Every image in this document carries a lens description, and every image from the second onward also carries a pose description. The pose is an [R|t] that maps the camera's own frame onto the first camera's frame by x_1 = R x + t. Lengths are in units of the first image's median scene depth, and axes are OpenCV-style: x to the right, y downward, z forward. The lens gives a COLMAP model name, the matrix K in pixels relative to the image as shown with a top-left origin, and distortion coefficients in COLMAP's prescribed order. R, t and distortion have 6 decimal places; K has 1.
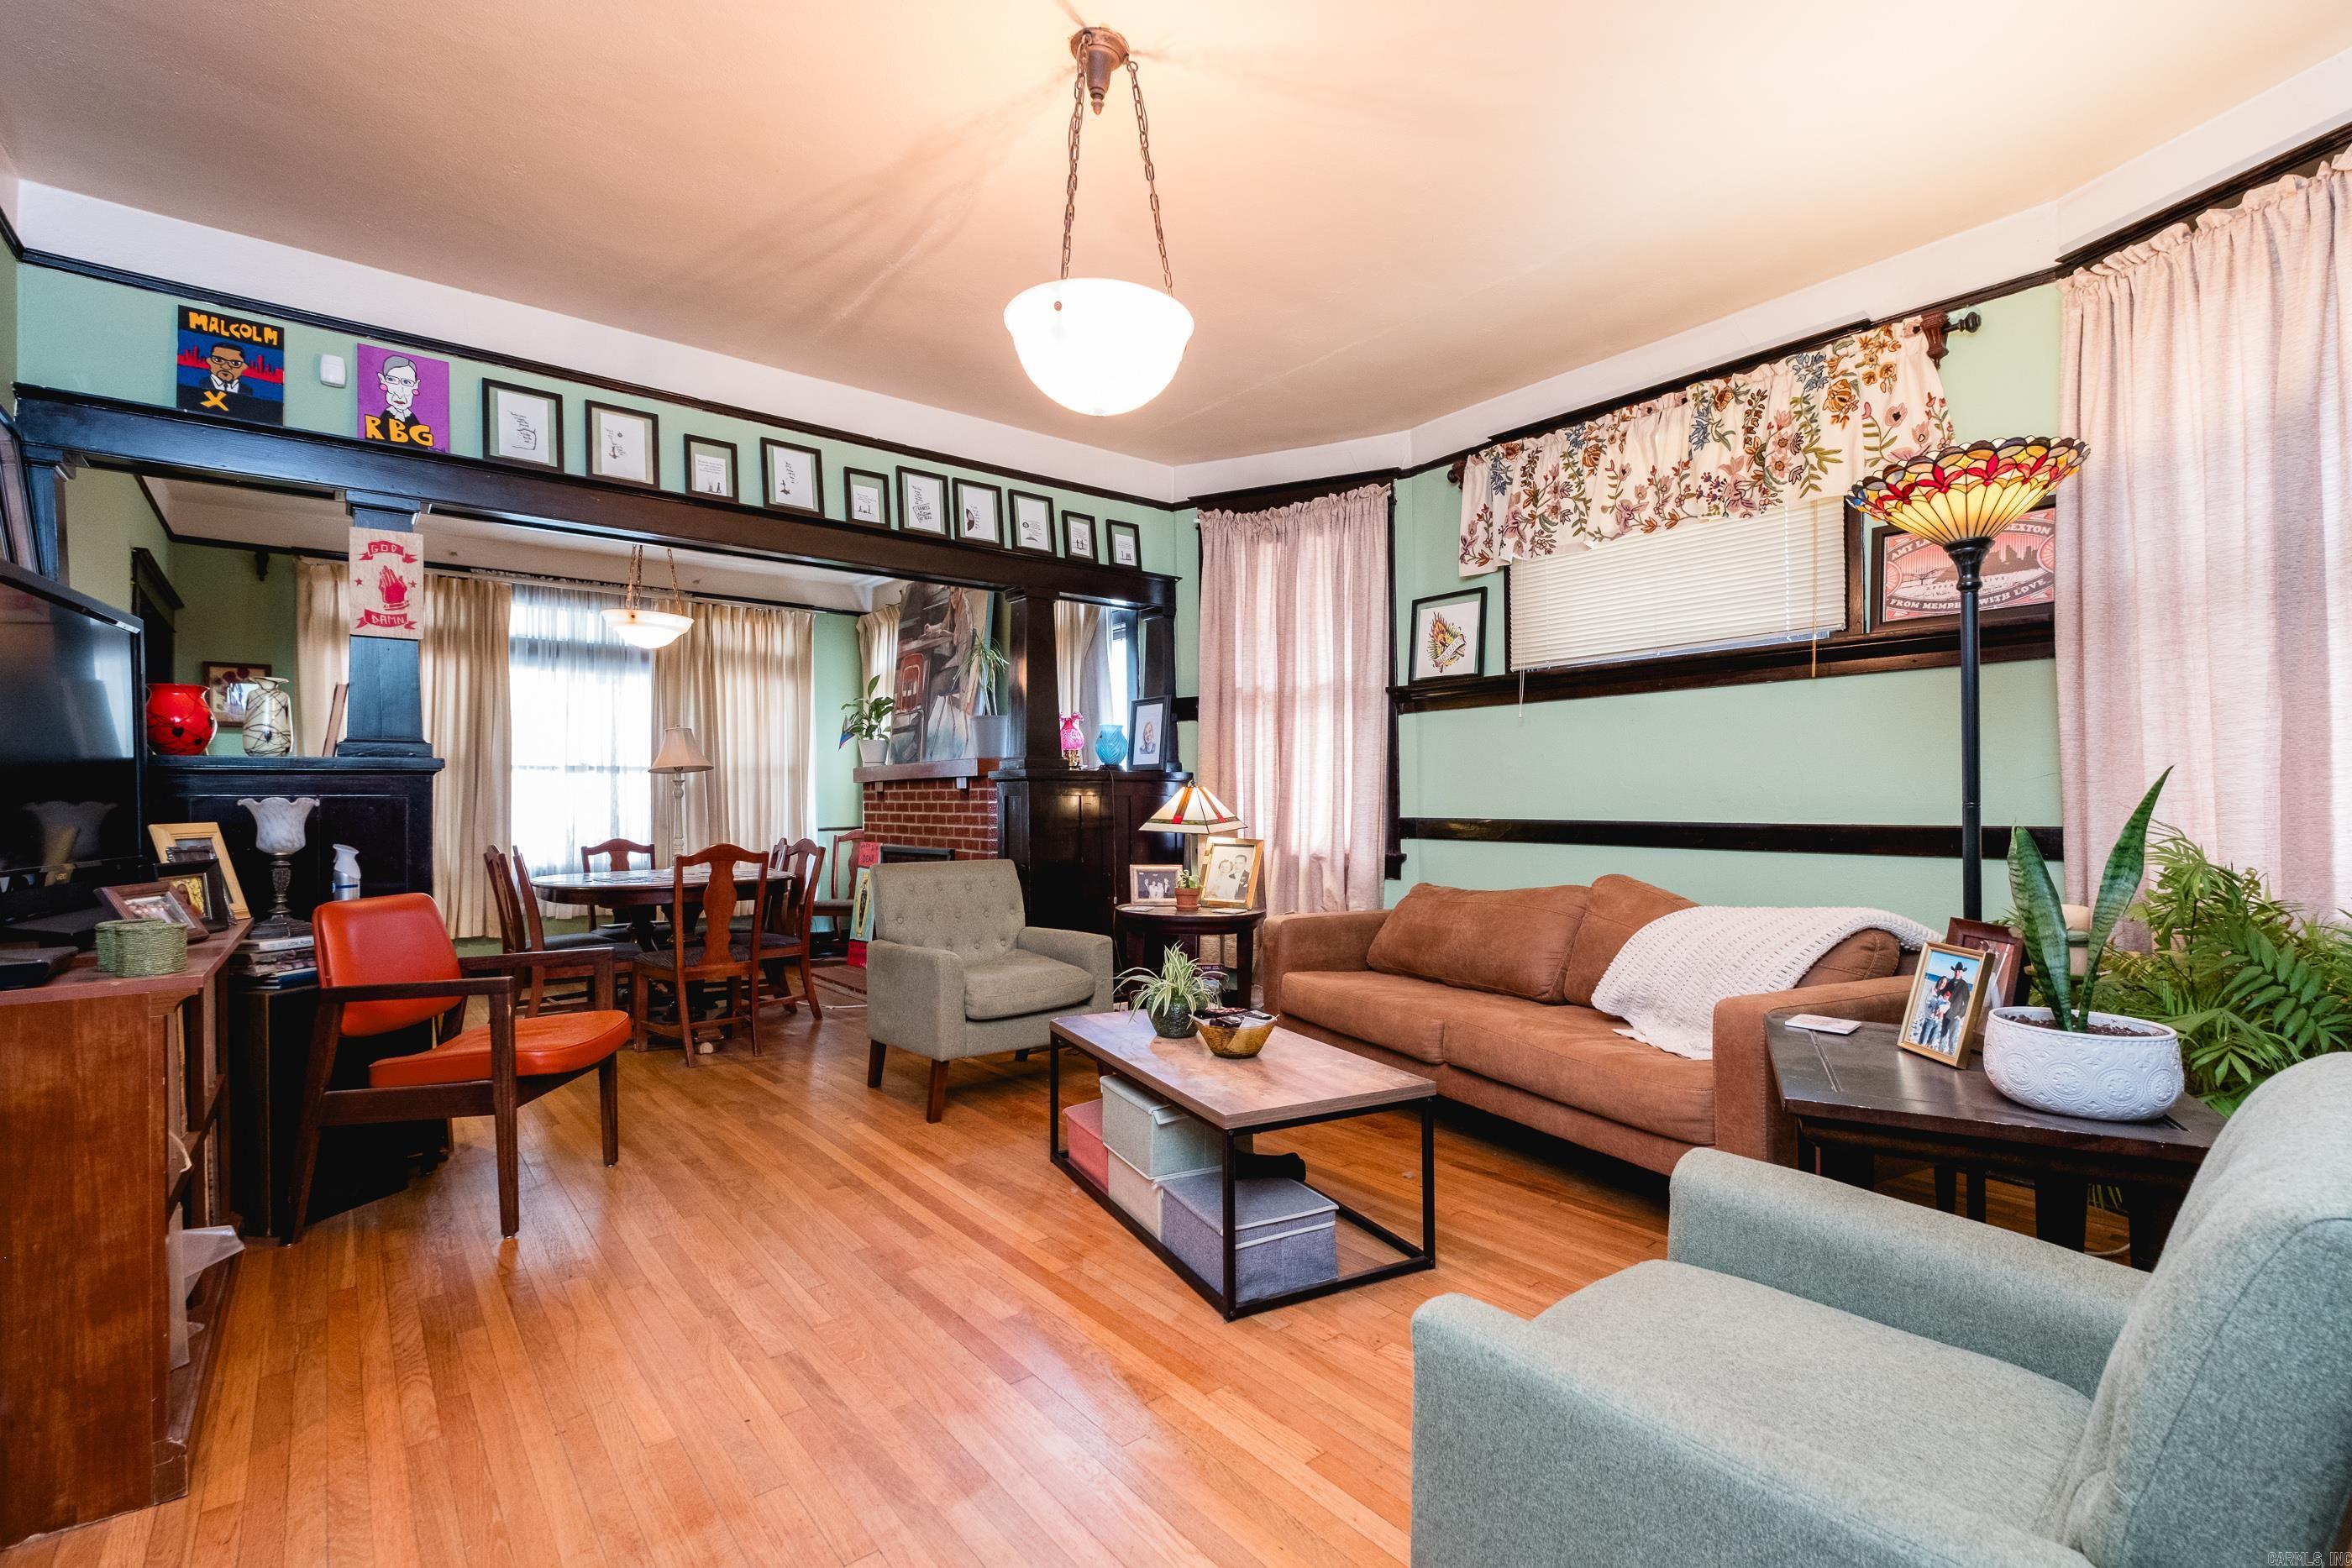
lens RADIAL K [[1005.3, 0, 1171.8], [0, 1005.3, 802.5], [0, 0, 1]] dist [0.001109, -0.000025]
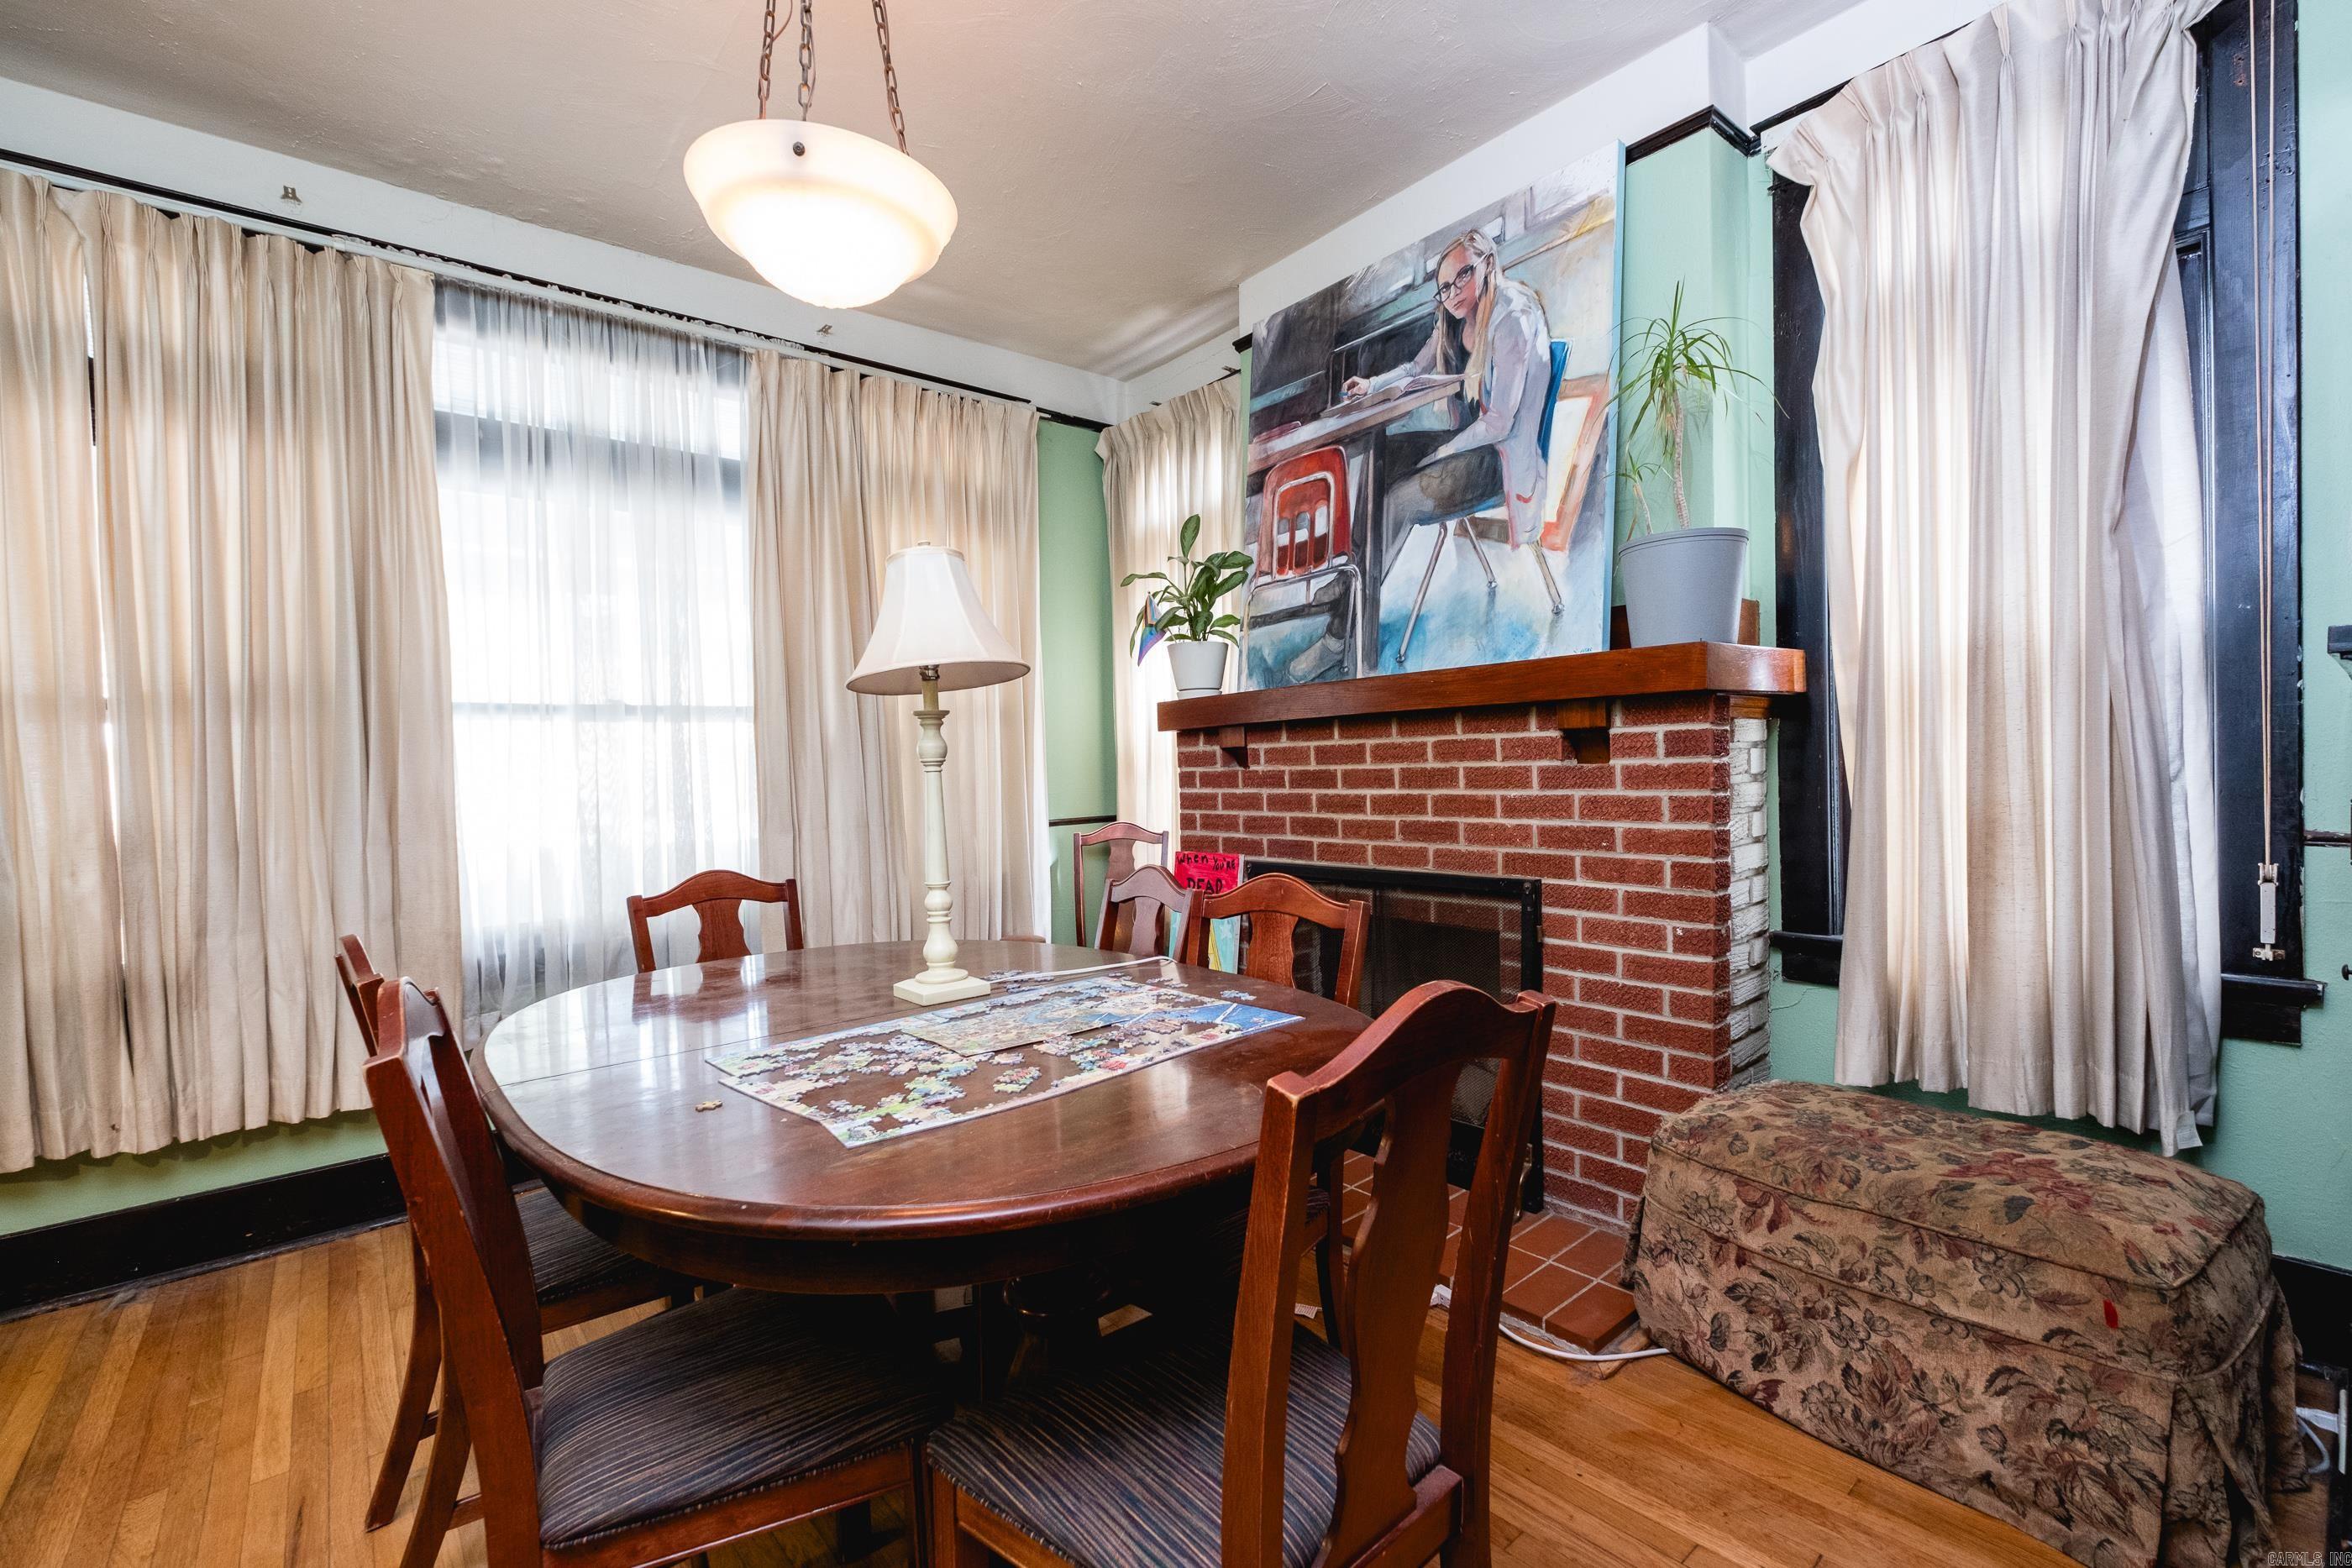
lens RADIAL K [[1005.3, 0, 1171.8], [0, 1005.3, 802.5], [0, 0, 1]] dist [0.001109, -0.000025]
pose [[0.999727, -0.023136, 0.003336, -0.344394], [0.023006, 0.999133, 0.034711, -0.001987], [-0.004136, -0.034625, 0.999392, 0.556171]]
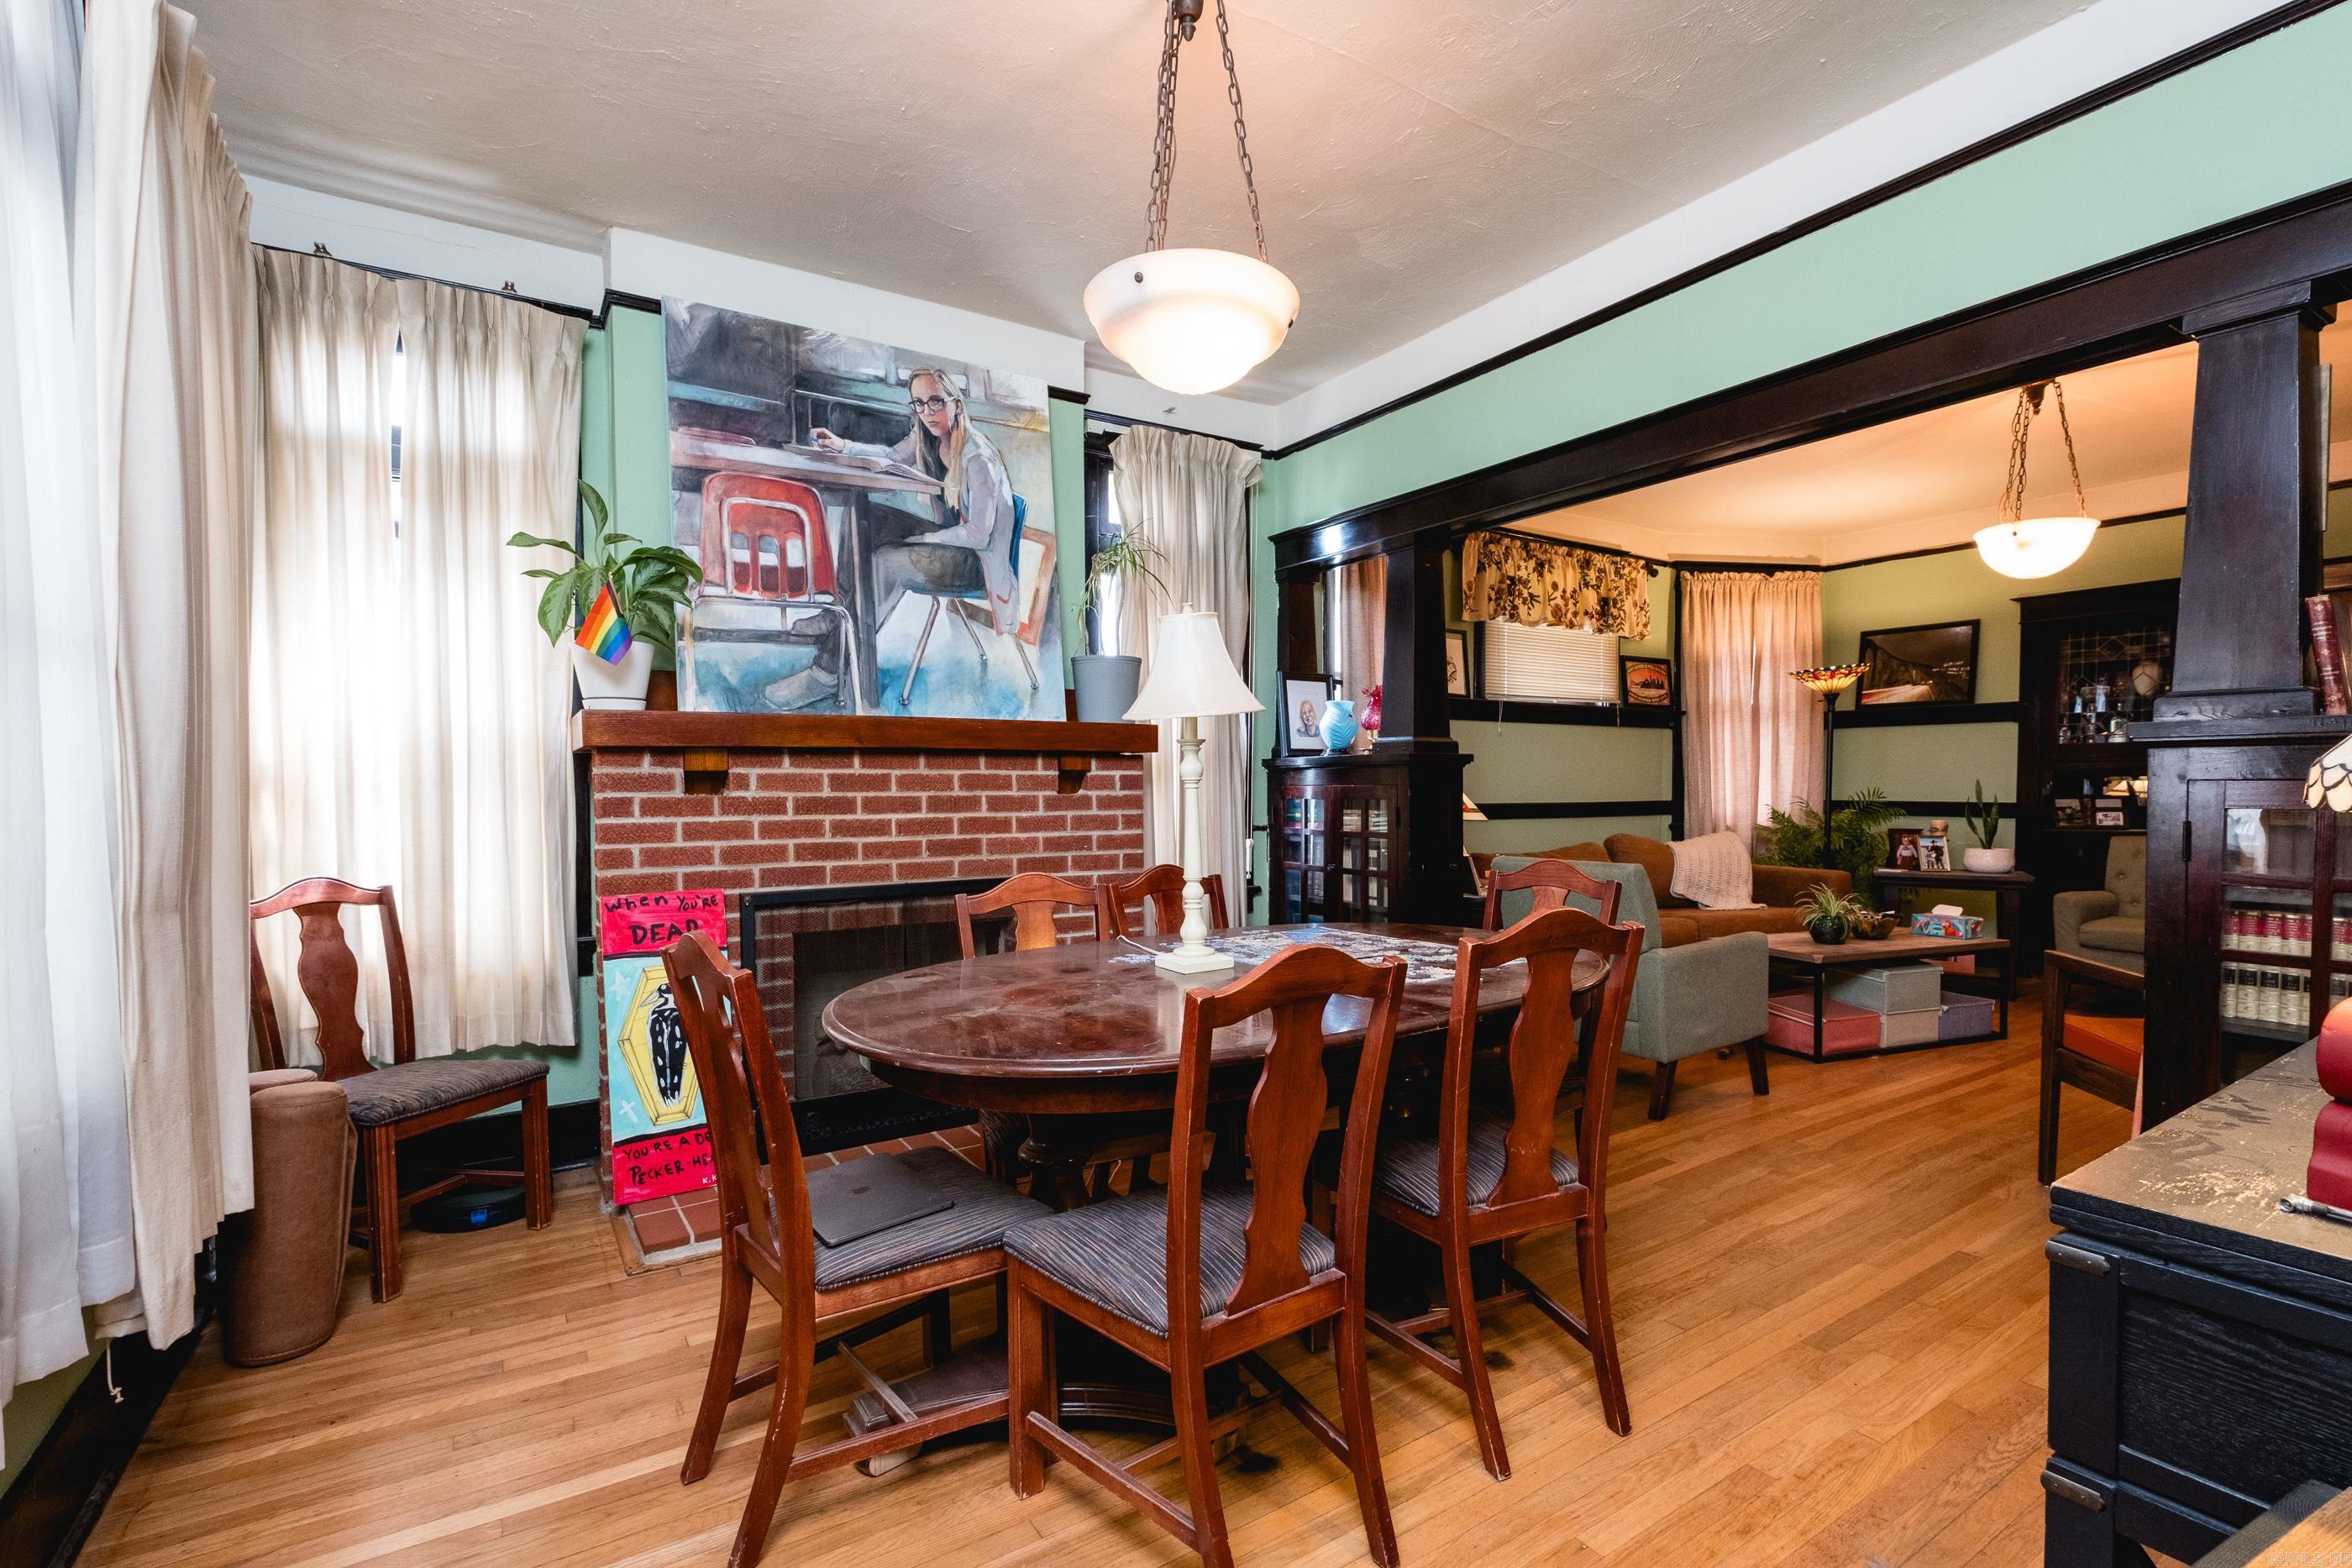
lens RADIAL K [[1049.0, 0, 1176.6], [0, 1049.0, 822.5], [0, 0, 1]] dist [0.000375, -0.000417]
pose [[0.133191, -0.035047, 0.990471, -0.759091], [0.002022, 0.999382, 0.035091, -0.004332], [-0.991088, -0.002671, 0.133179, 0.790653]]
